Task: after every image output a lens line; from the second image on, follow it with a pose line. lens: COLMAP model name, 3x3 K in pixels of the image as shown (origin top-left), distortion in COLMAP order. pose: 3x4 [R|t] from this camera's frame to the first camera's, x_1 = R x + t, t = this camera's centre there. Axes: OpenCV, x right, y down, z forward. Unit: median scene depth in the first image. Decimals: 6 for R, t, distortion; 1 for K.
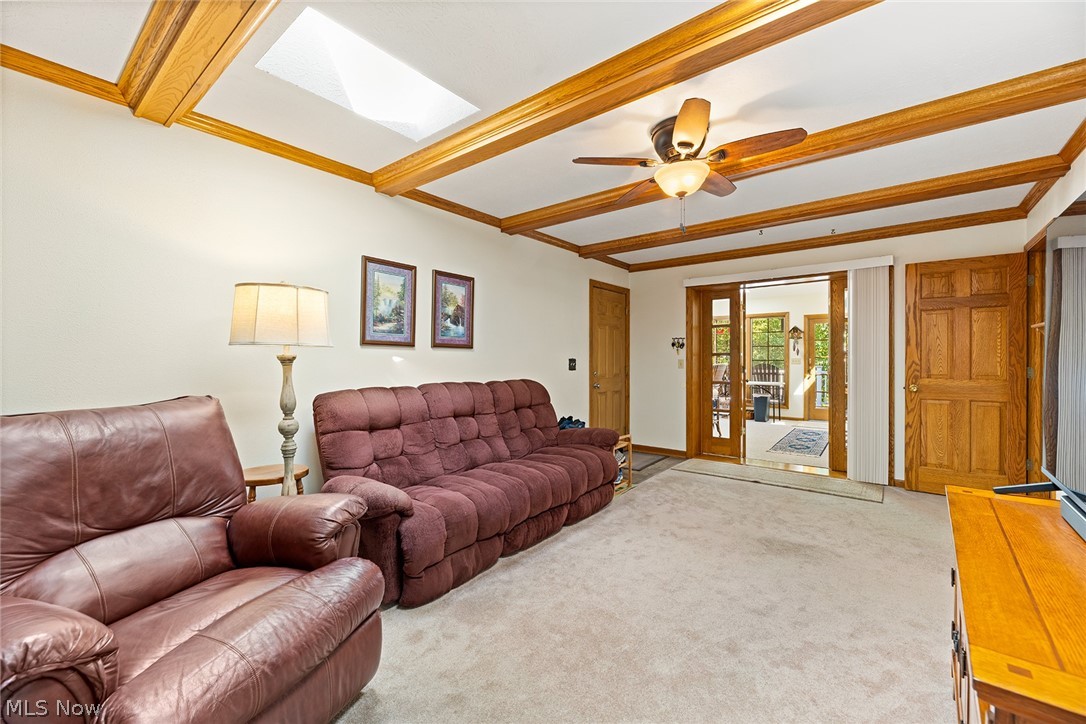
lens RADIAL K [[440.9, 0, 549.4], [0, 440.9, 359.0], [0, 0, 1]] dist [0.000431, 0.000327]
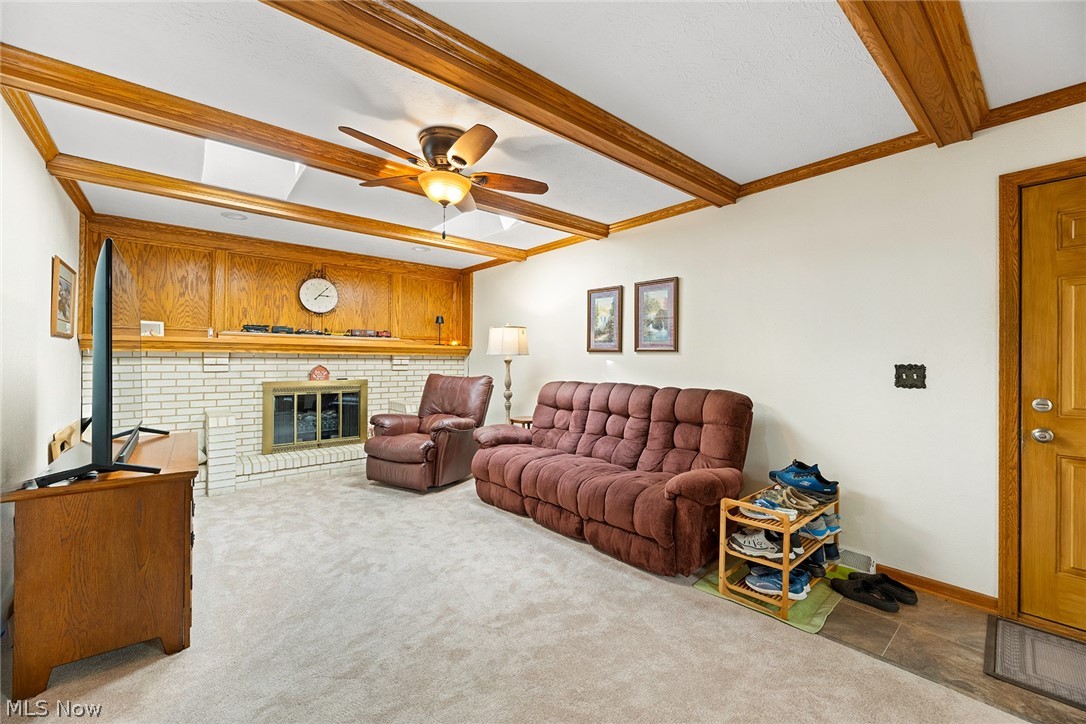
lens RADIAL K [[440.9, 0, 549.4], [0, 440.9, 359.0], [0, 0, 1]] dist [0.000431, 0.000327]
pose [[-0.189760, -0.003849, -0.981823, 0.926109], [-0.007898, 0.999966, -0.002394, -0.004597], [0.981799, 0.007300, -0.189784, 1.052603]]
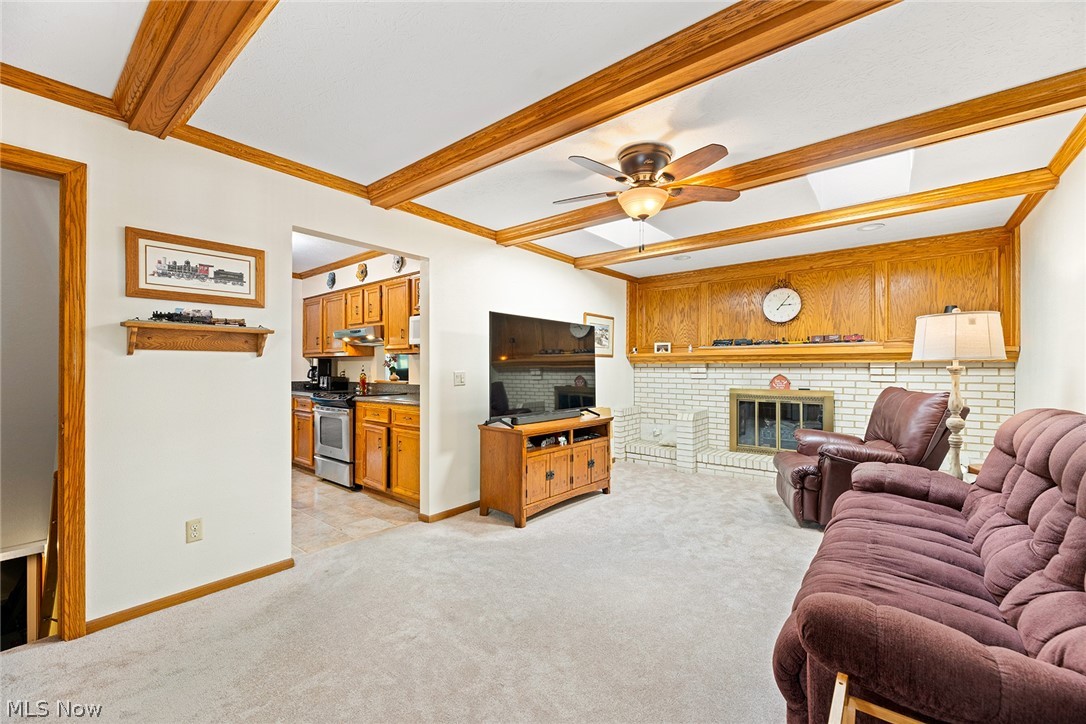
lens RADIAL K [[436.9, 0, 547.3], [0, 436.9, 365.2], [0, 0, 1]] dist [-0.001468, 0.000165]
pose [[-0.999992, -0.000650, 0.003924, 0.387173], [-0.000672, 0.999984, -0.005535, -0.003340], [-0.003921, -0.005538, -0.999977, 1.509027]]
